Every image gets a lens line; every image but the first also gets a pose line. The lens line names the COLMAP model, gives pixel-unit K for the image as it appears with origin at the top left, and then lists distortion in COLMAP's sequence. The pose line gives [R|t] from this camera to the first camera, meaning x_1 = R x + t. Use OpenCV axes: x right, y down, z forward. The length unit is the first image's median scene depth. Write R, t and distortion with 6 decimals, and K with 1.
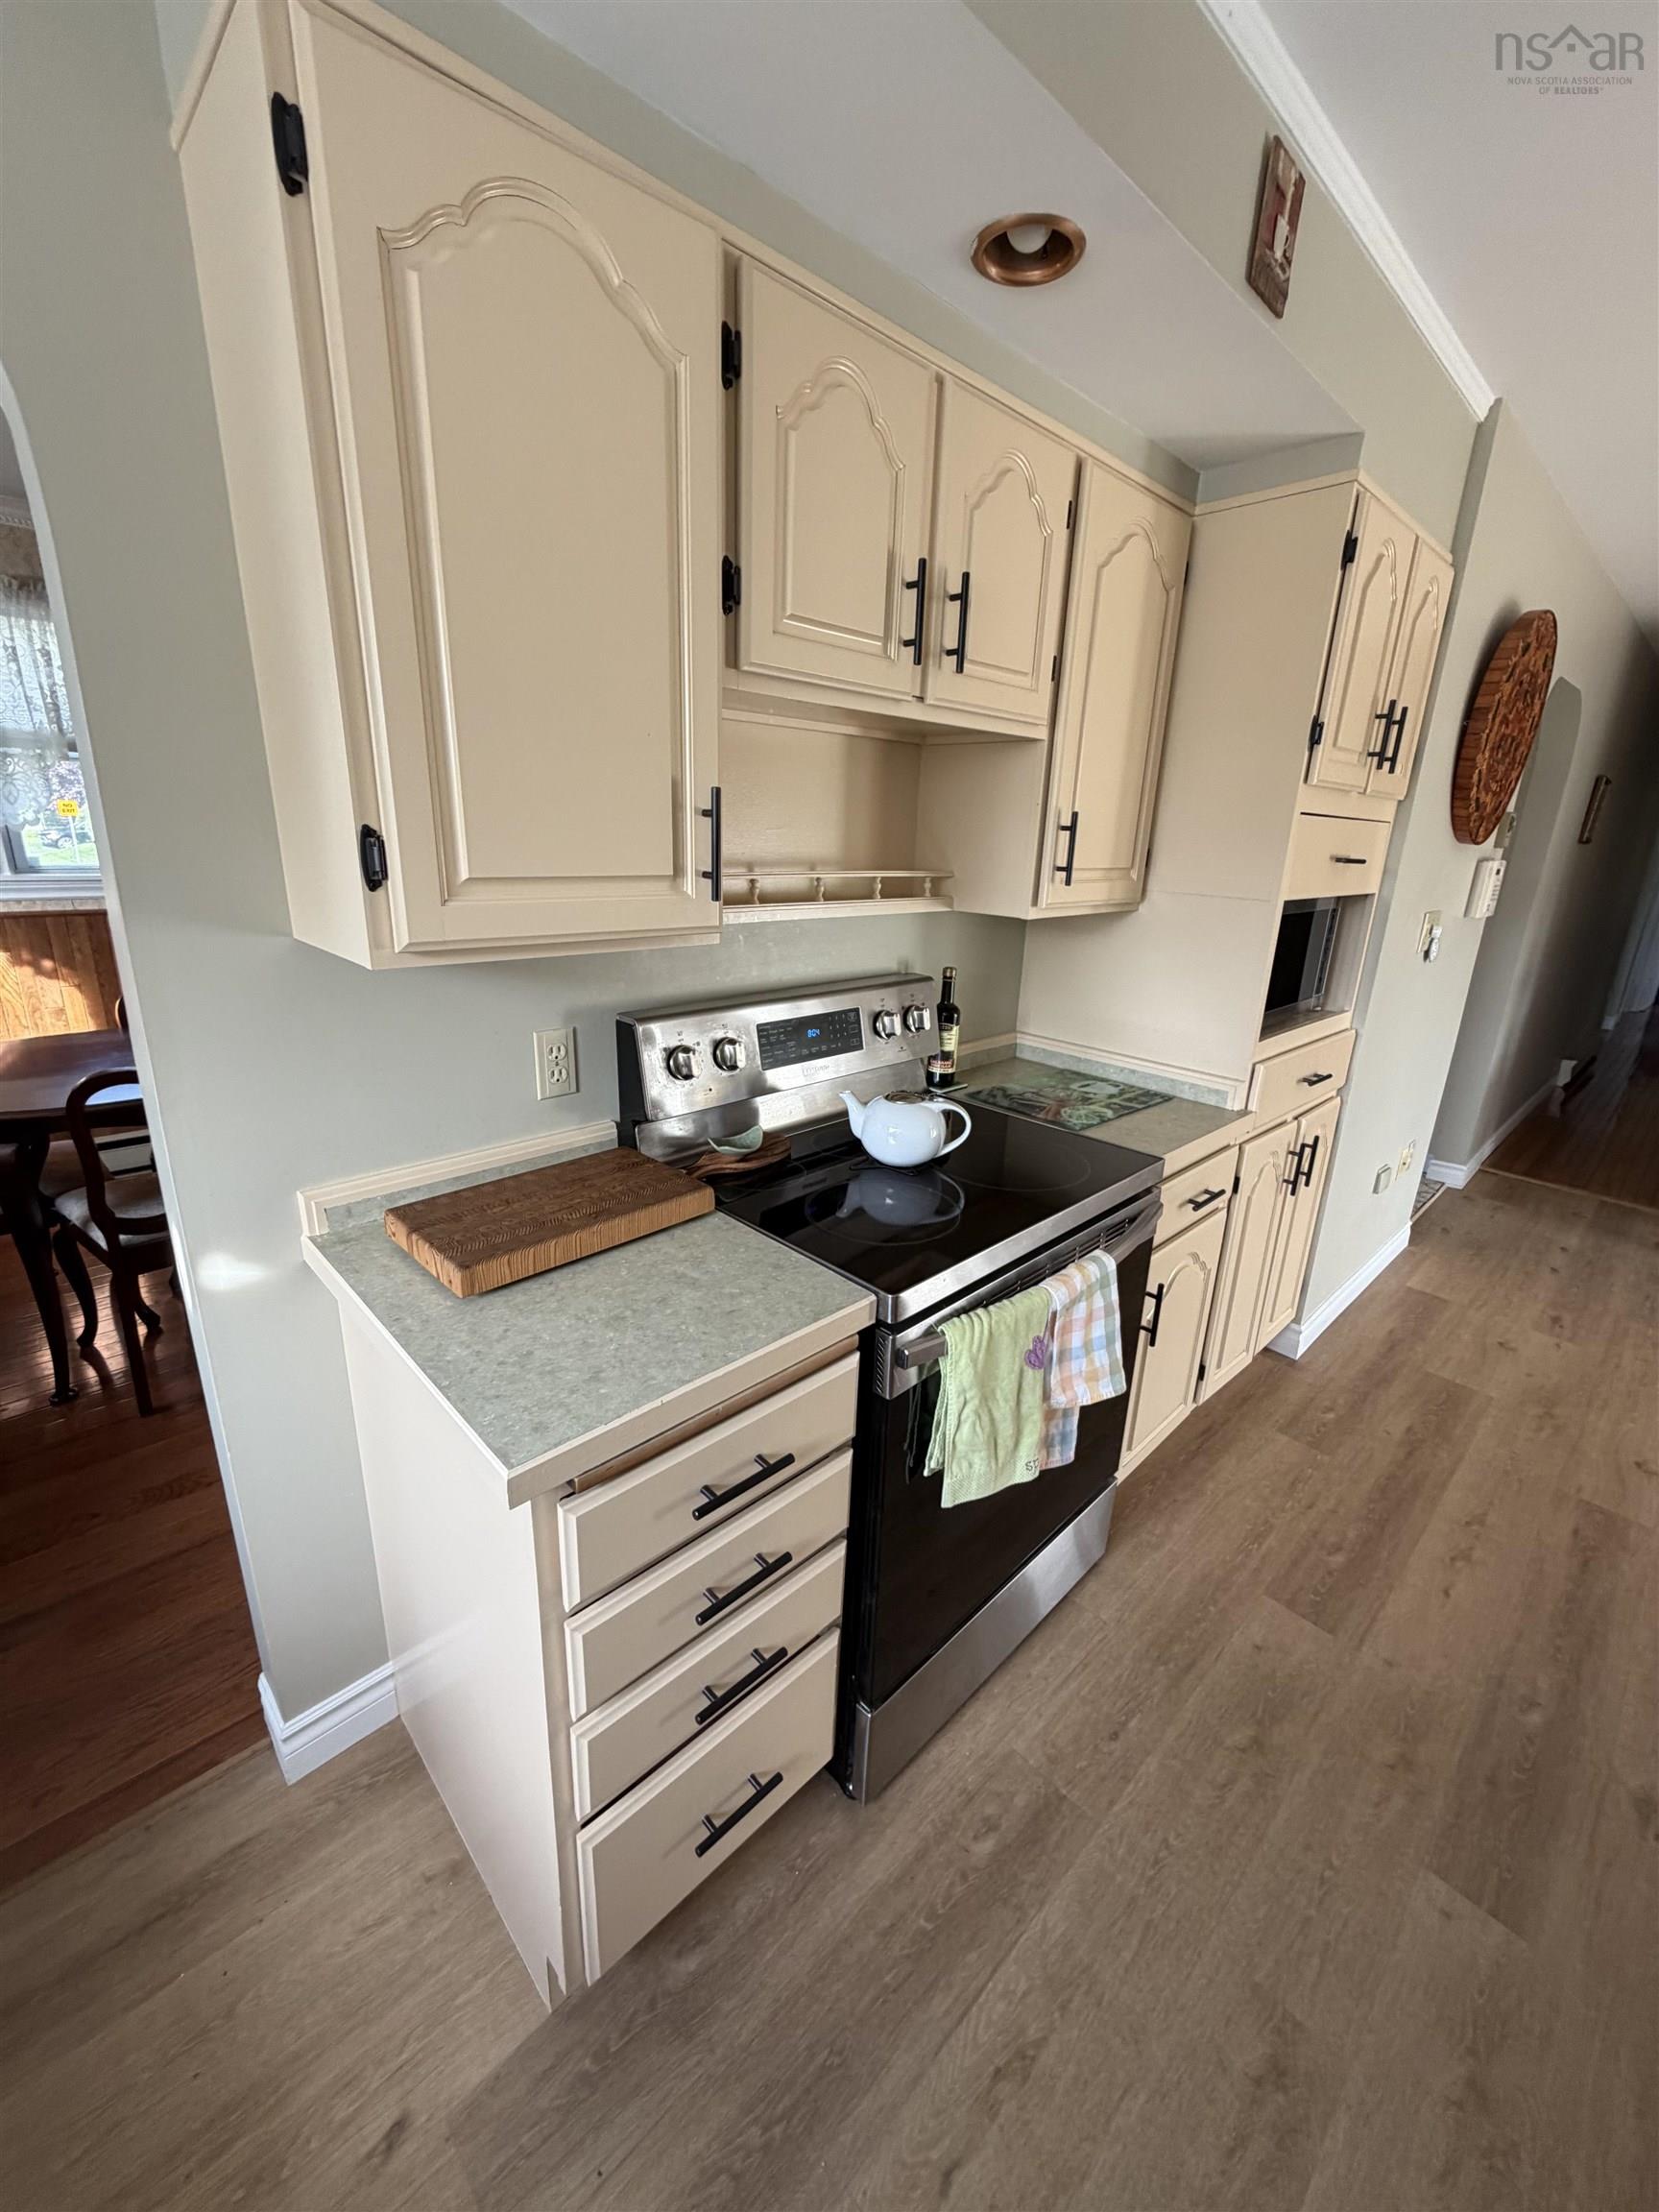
lens RADIAL K [[881.1, 0, 828.5], [0, 881.1, 1098.7], [0, 0, 1]] dist [-0.002459, 0.000801]
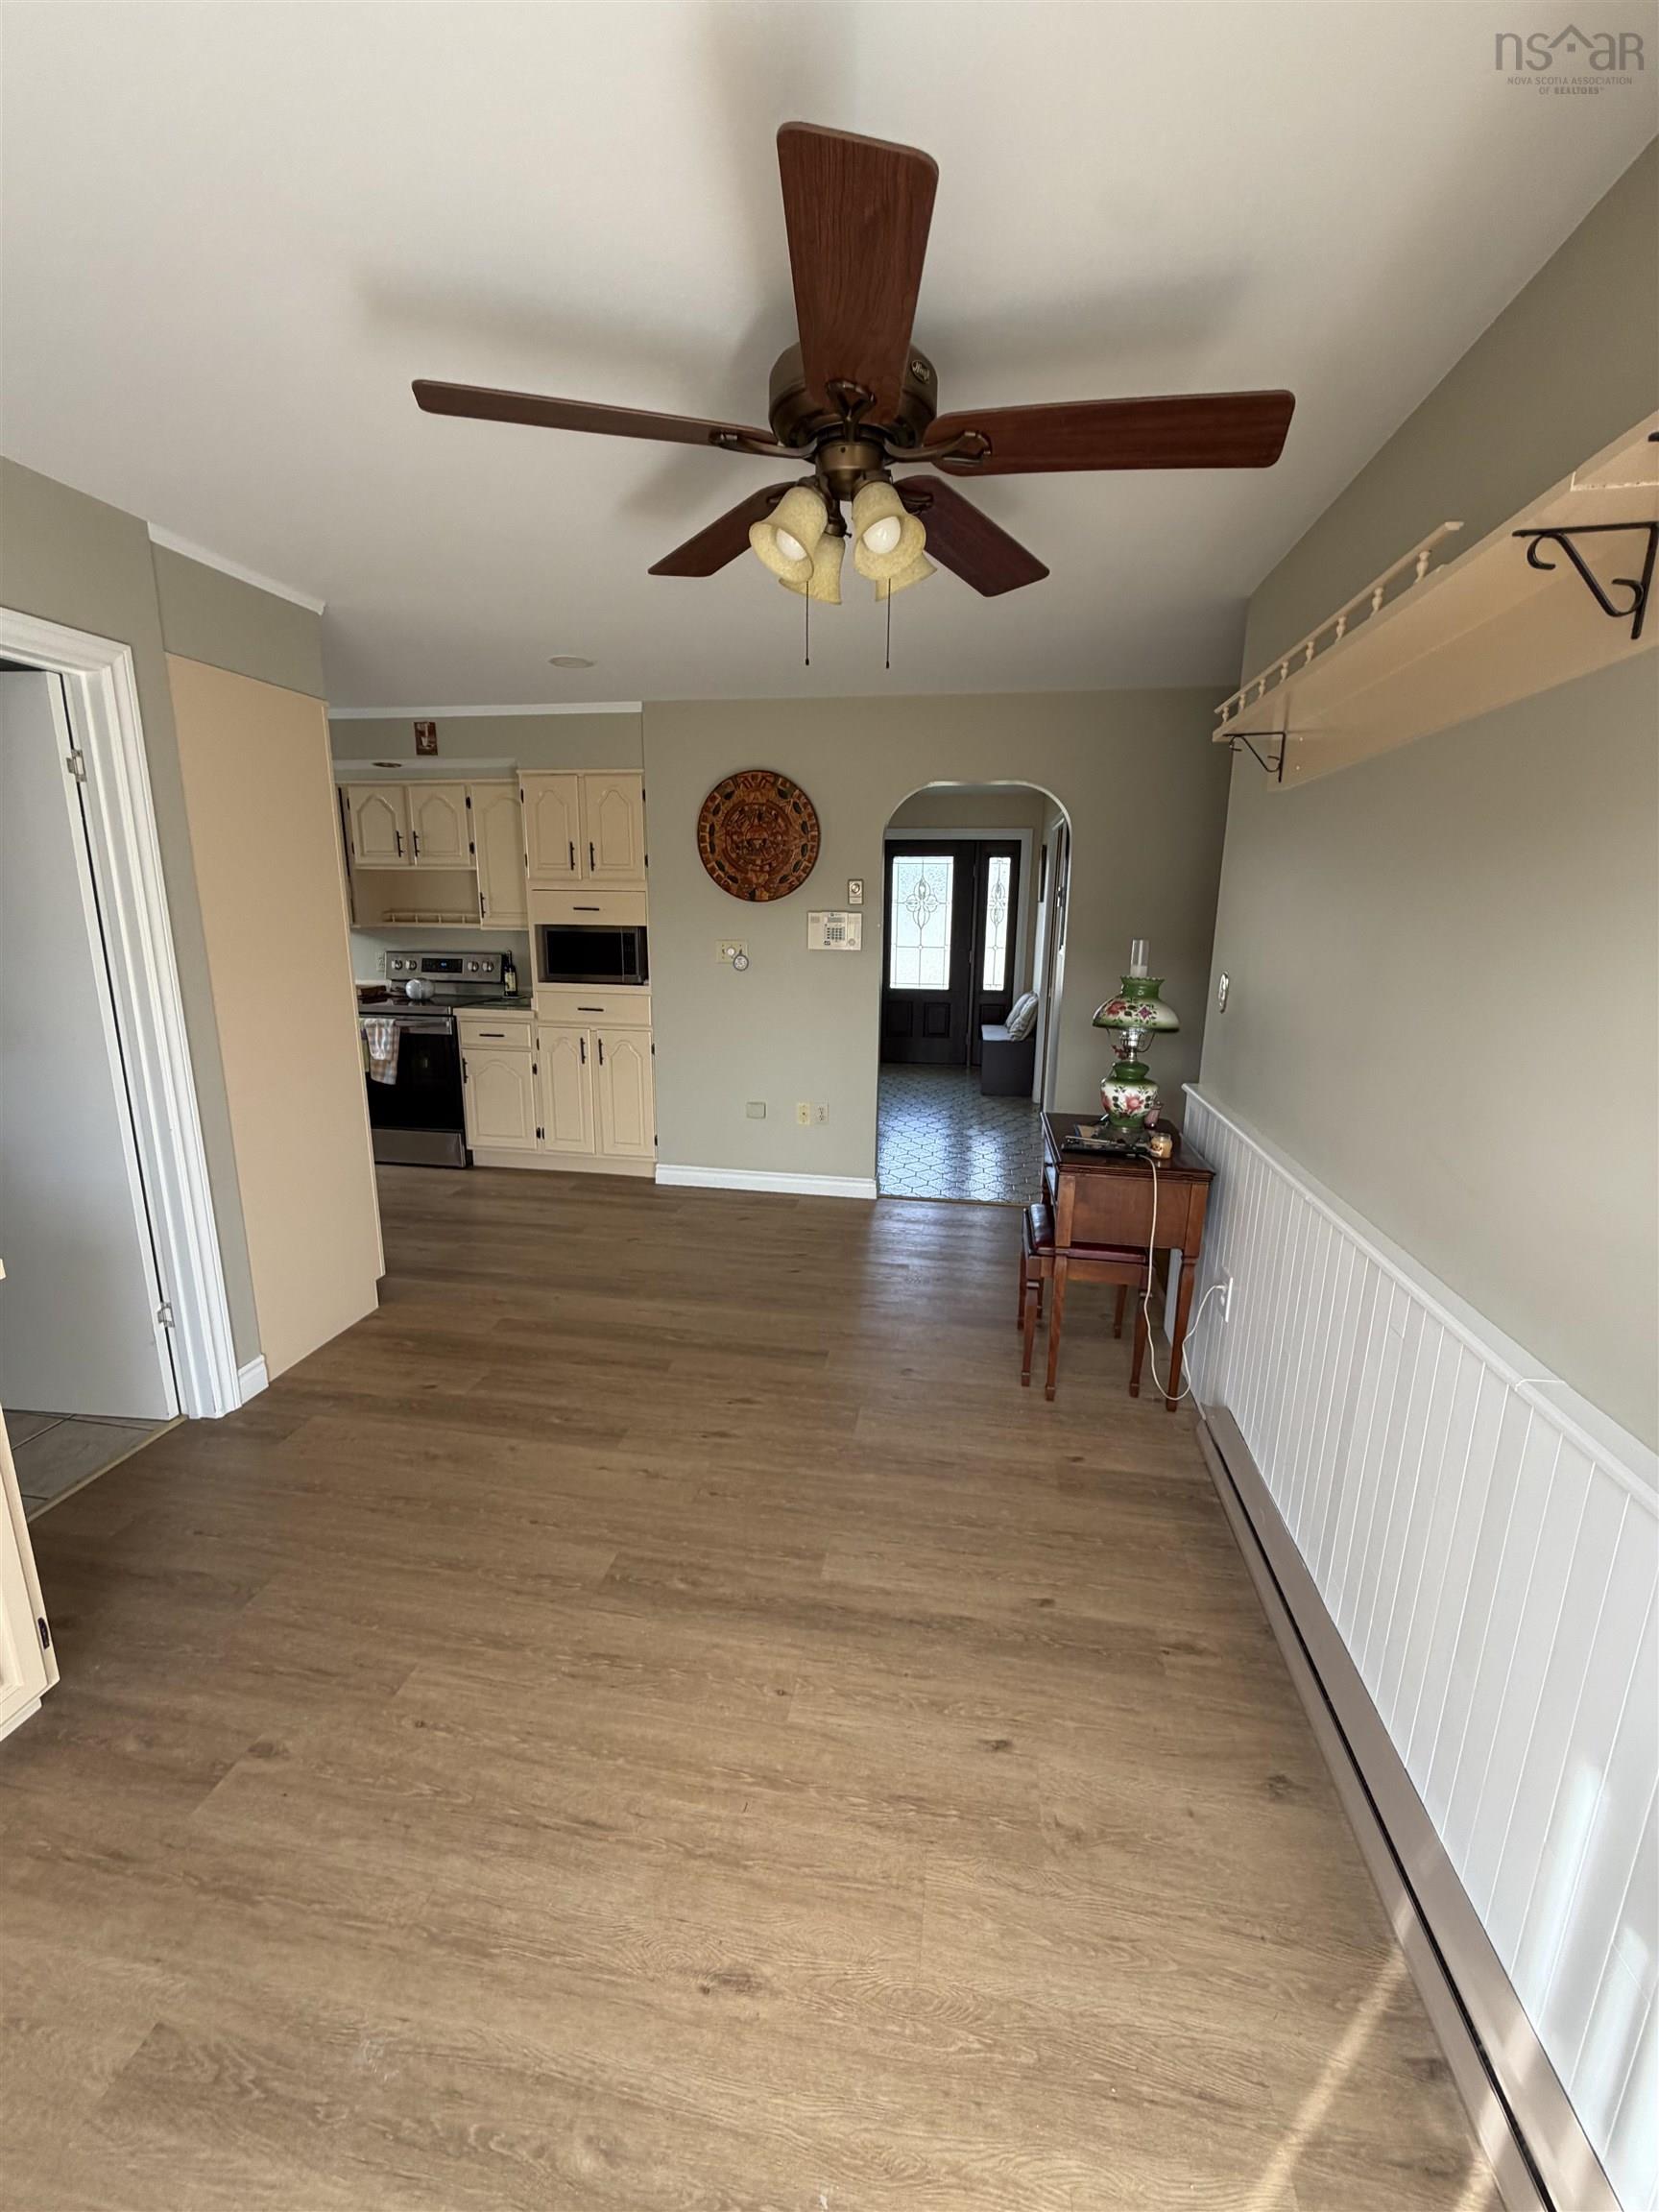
lens RADIAL K [[881.1, 0, 828.5], [0, 881.1, 1098.7], [0, 0, 1]] dist [-0.002459, 0.000801]
pose [[0.593212, 0.148272, -0.791275, 2.907061], [-0.231512, 0.972793, 0.008723, 0.041968], [0.771040, 0.178015, 0.611399, 0.184975]]
